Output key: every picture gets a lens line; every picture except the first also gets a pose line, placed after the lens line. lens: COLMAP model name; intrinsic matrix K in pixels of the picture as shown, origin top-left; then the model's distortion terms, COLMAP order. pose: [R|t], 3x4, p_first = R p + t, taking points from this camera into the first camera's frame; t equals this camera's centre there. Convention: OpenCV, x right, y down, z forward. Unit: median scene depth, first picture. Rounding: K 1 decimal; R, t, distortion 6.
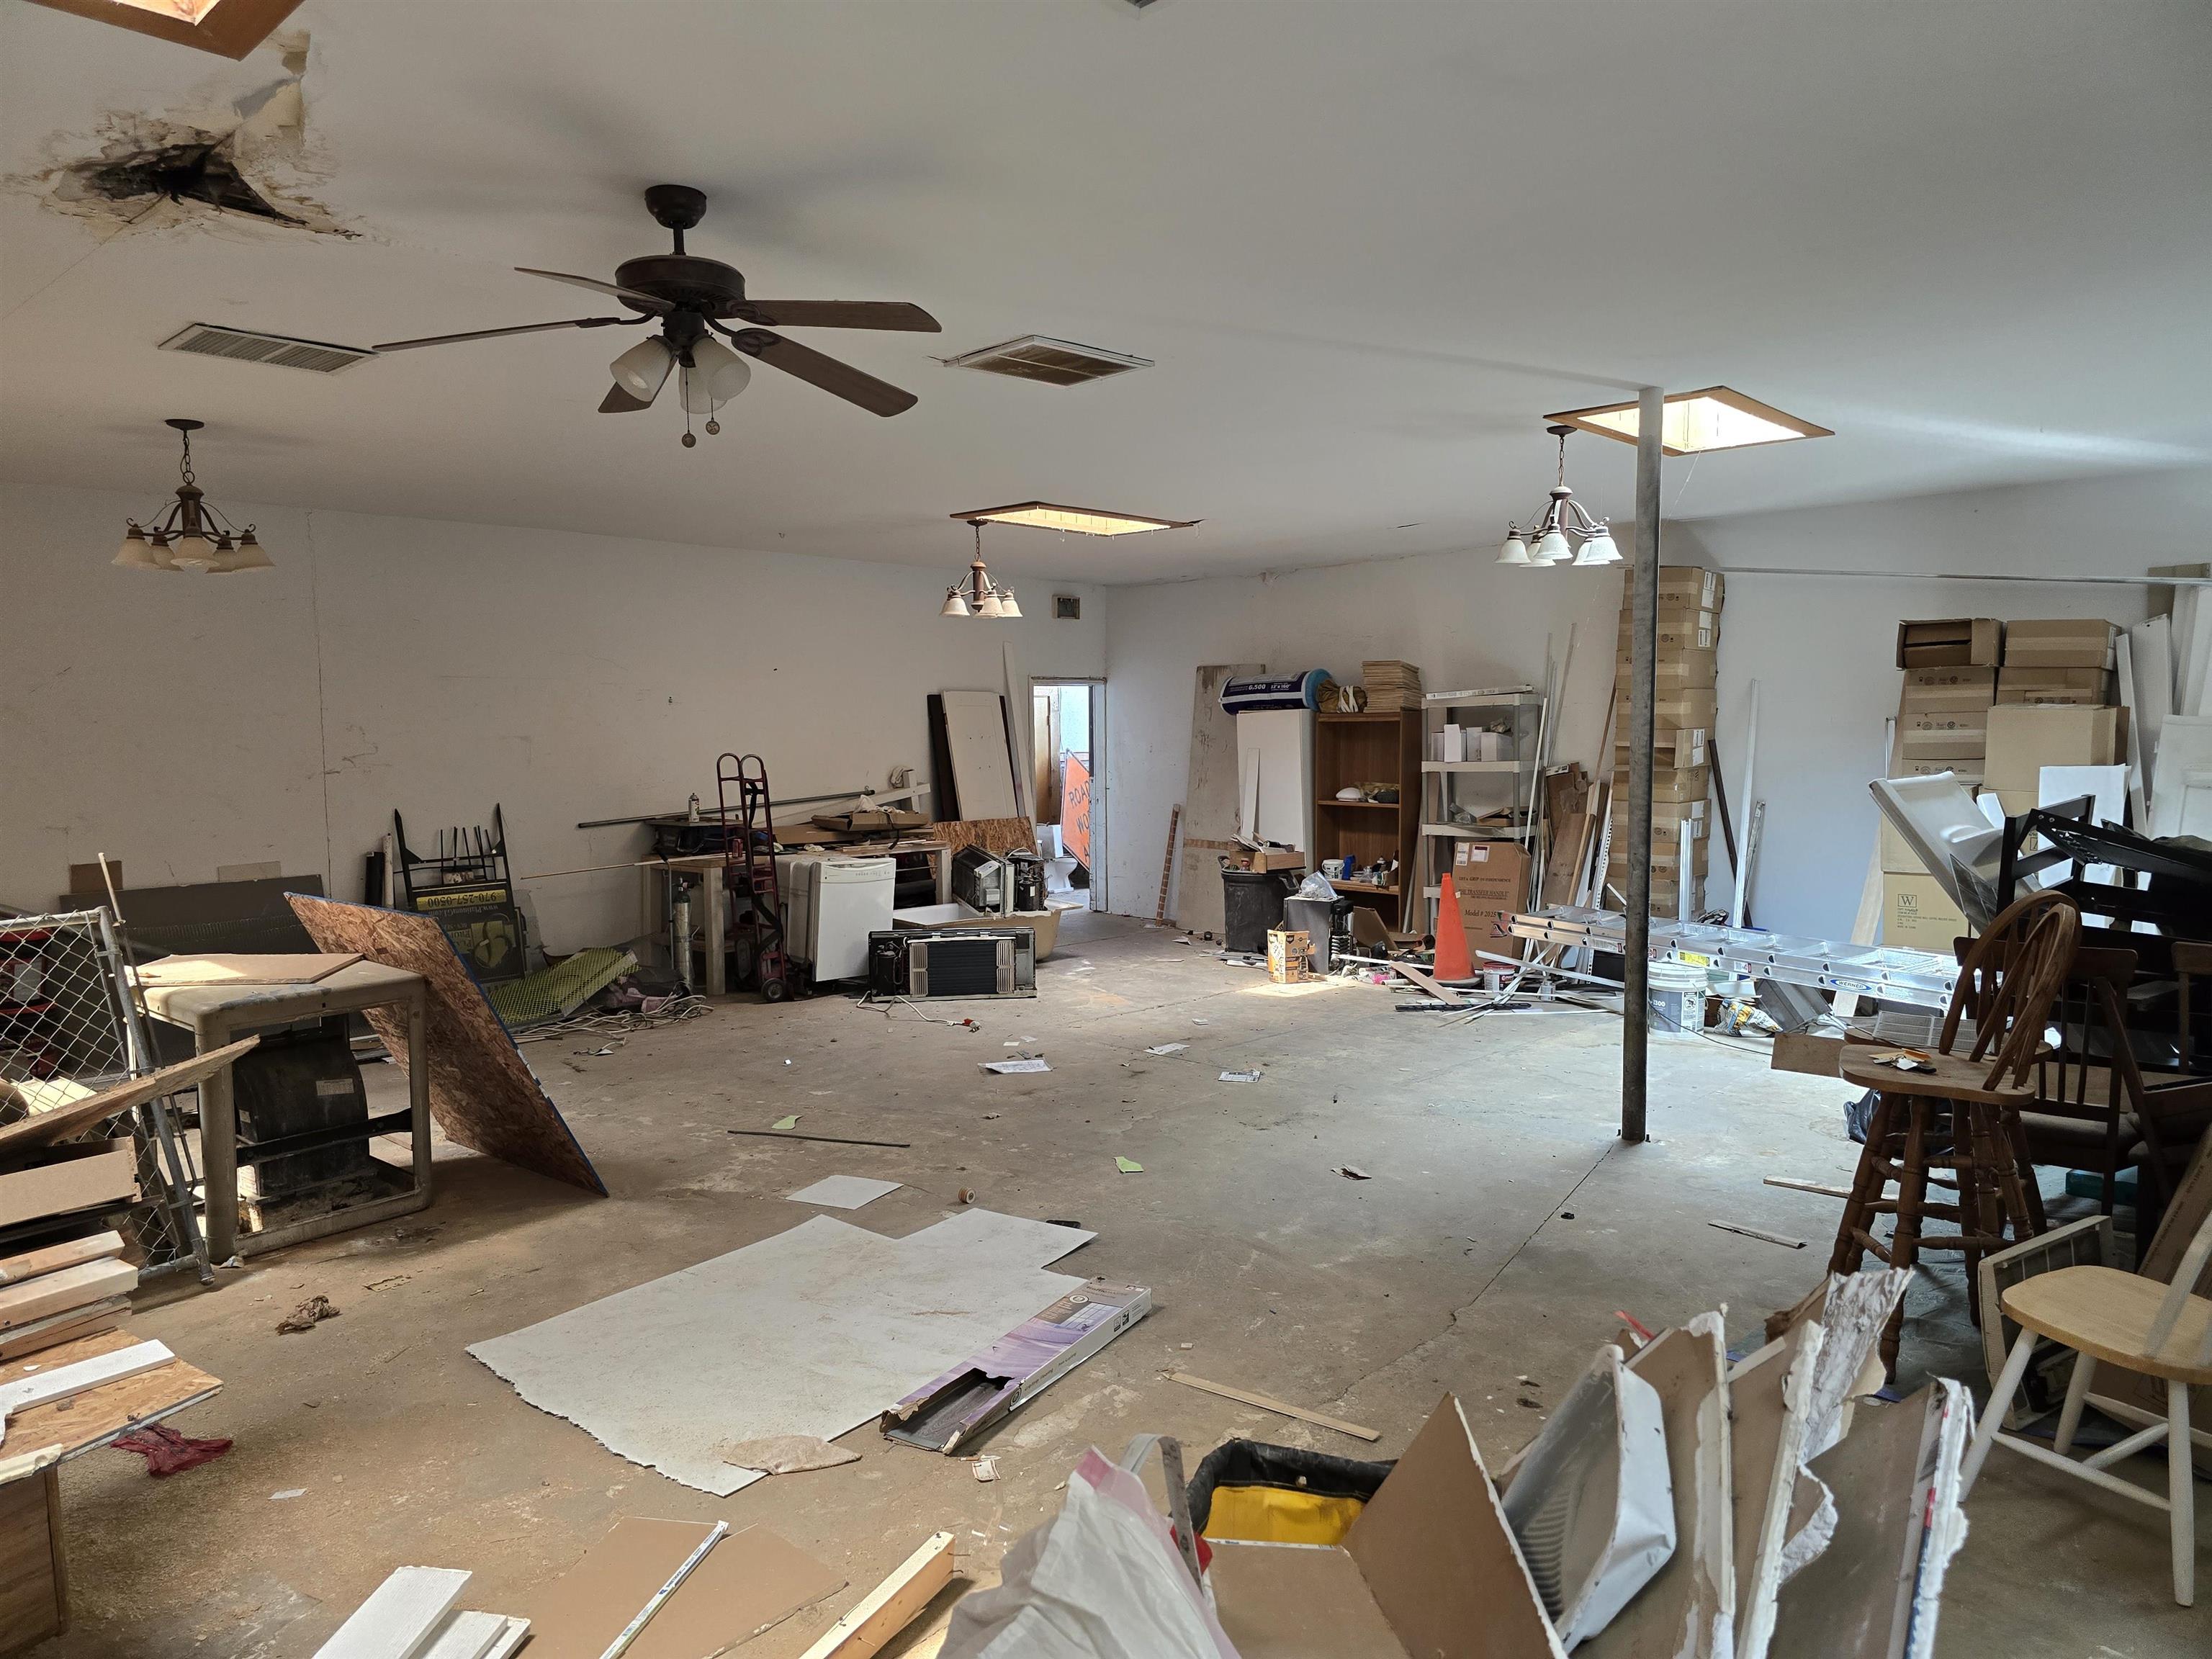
lens RADIAL K [[1497.9, 0, 1139.2], [0, 1497.9, 830.9], [0, 0, 1]] dist [0.084767, -0.086511]
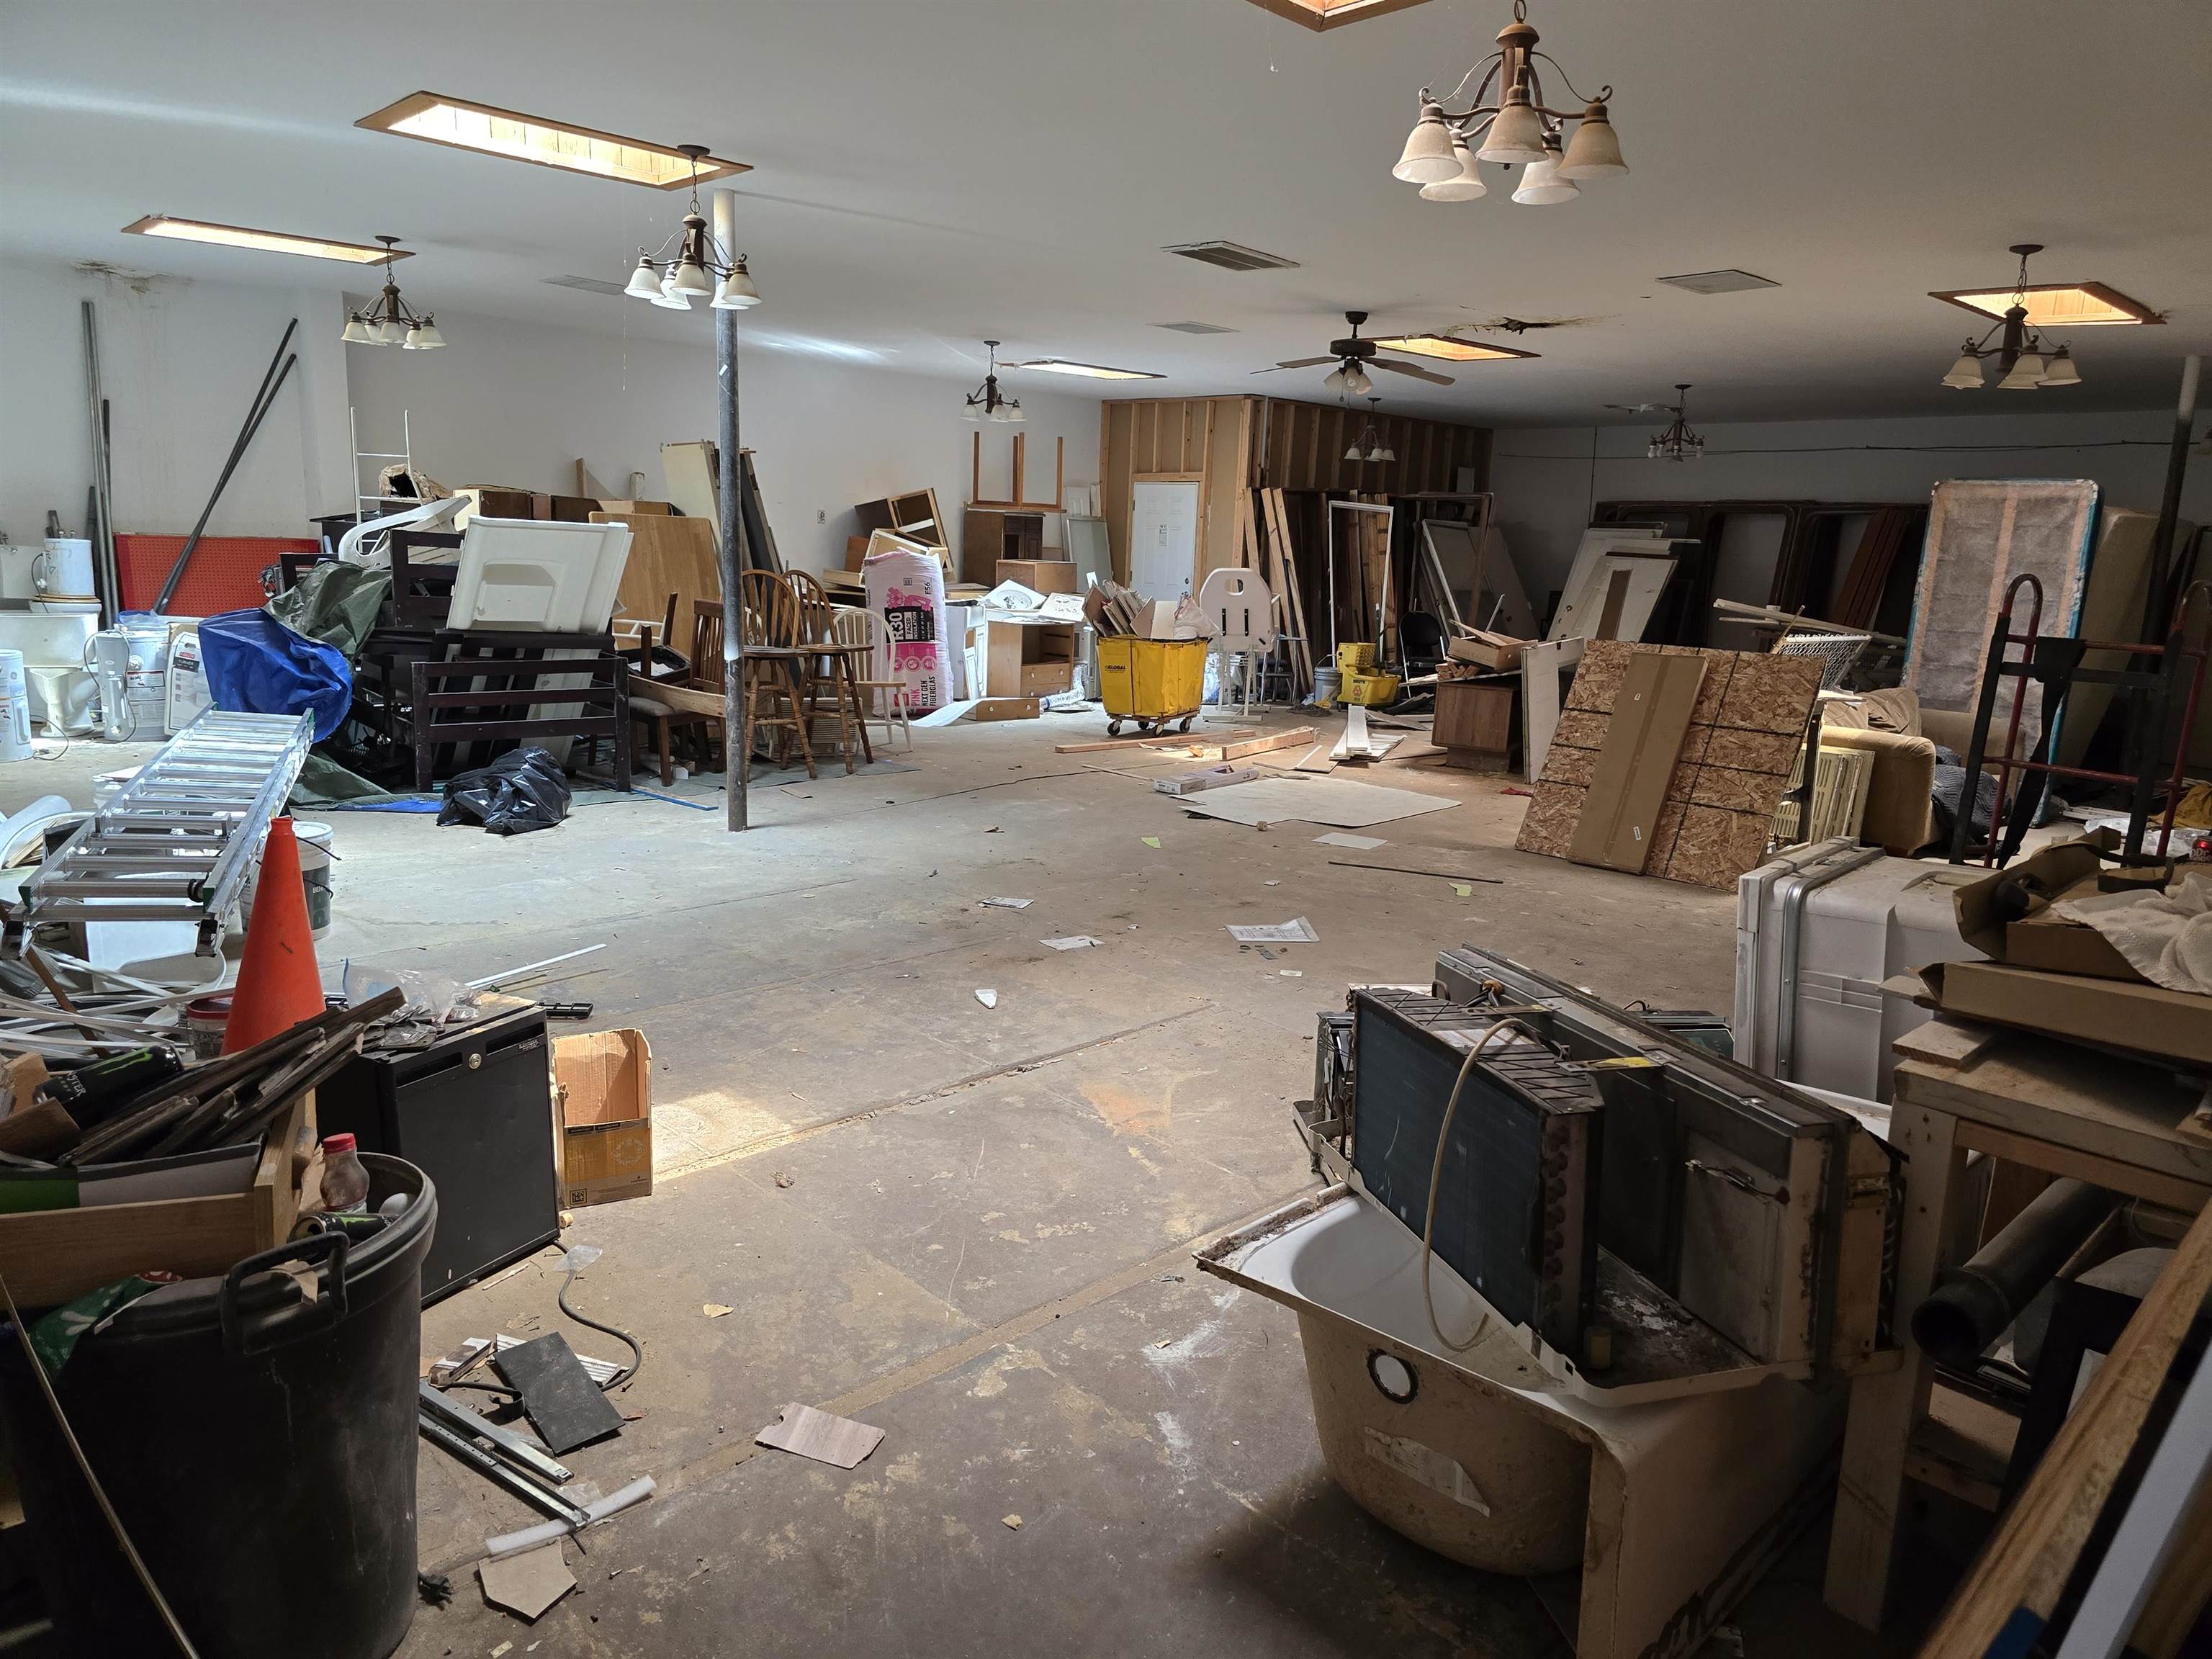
lens RADIAL K [[1453.4, 0, 1152.1], [0, 1453.4, 814.1], [0, 0, 1]] dist [0.082857, -0.086581]
pose [[-0.997477, -0.044126, 0.055606, -0.068689], [-0.028128, 0.964897, 0.261118, -0.120182], [-0.065176, 0.258895, -0.963704, 1.988162]]
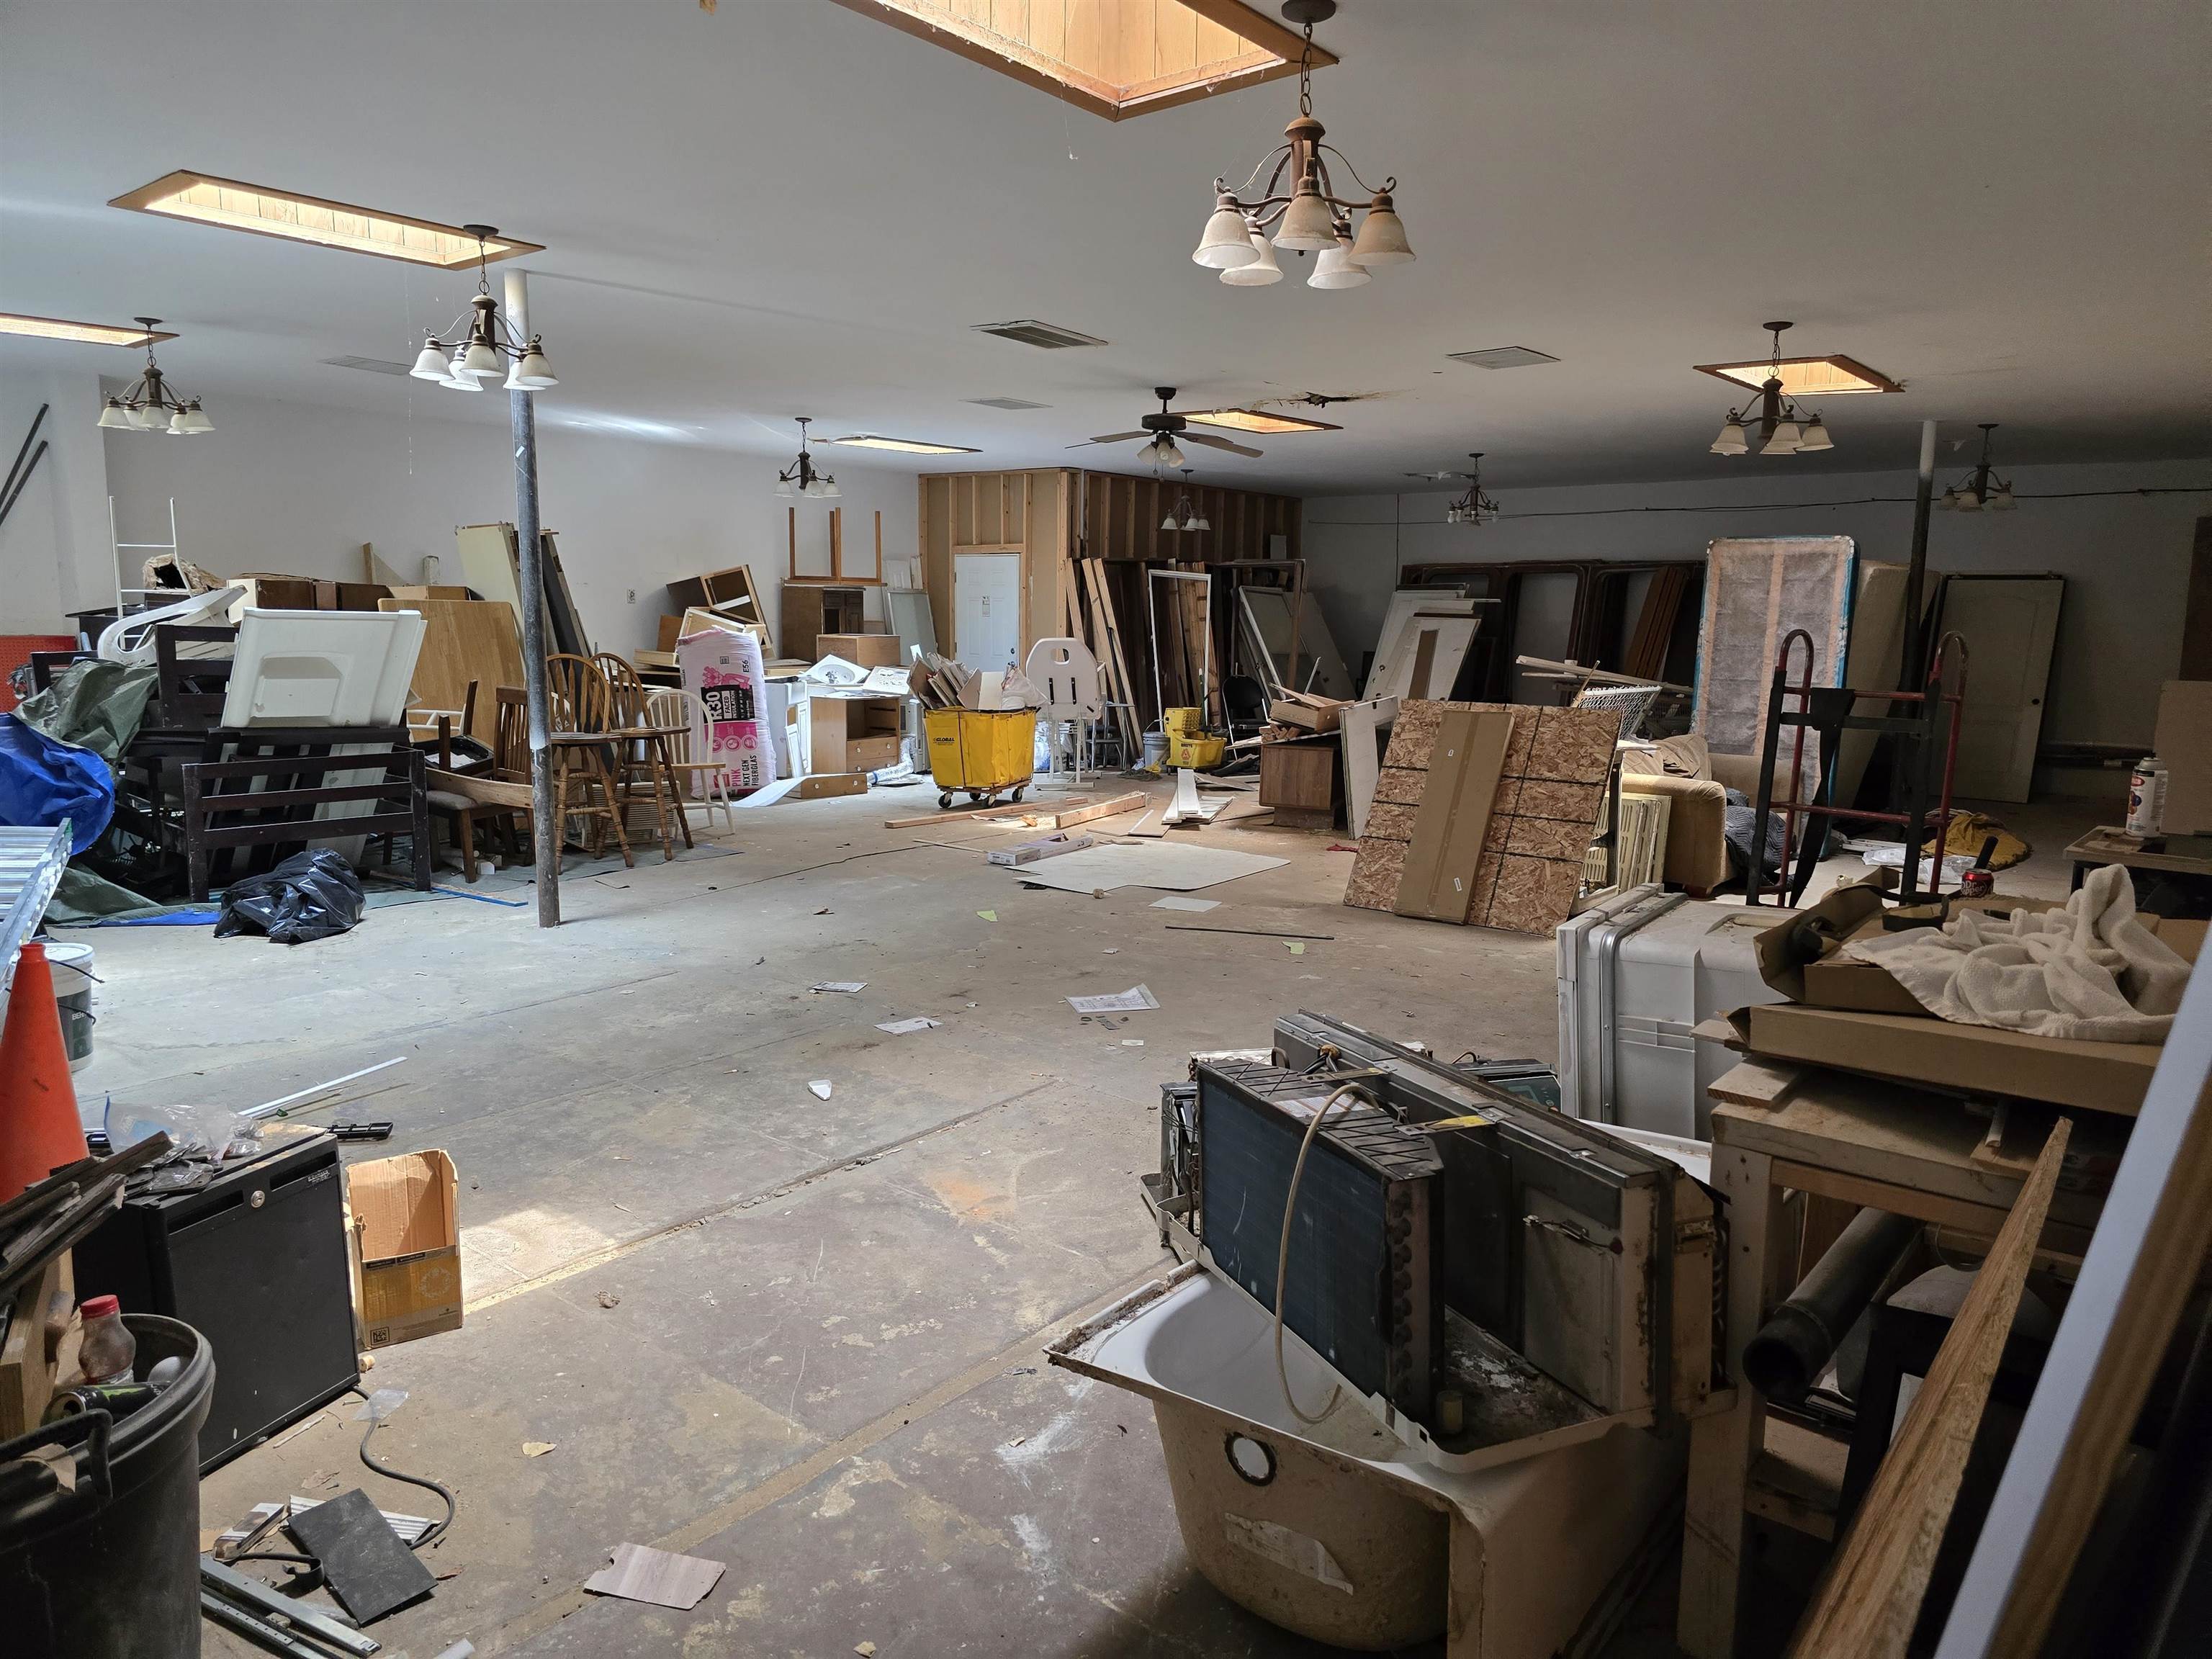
lens RADIAL K [[1451.2, 0, 1146.6], [0, 1451.2, 822.1], [0, 0, 1]] dist [0.070566, -0.062090]
pose [[-0.998560, 0.000300, -0.053649, -0.069255], [-0.011553, 0.975319, 0.220499, -0.122730], [0.052391, 0.220801, -0.973911, 1.984099]]
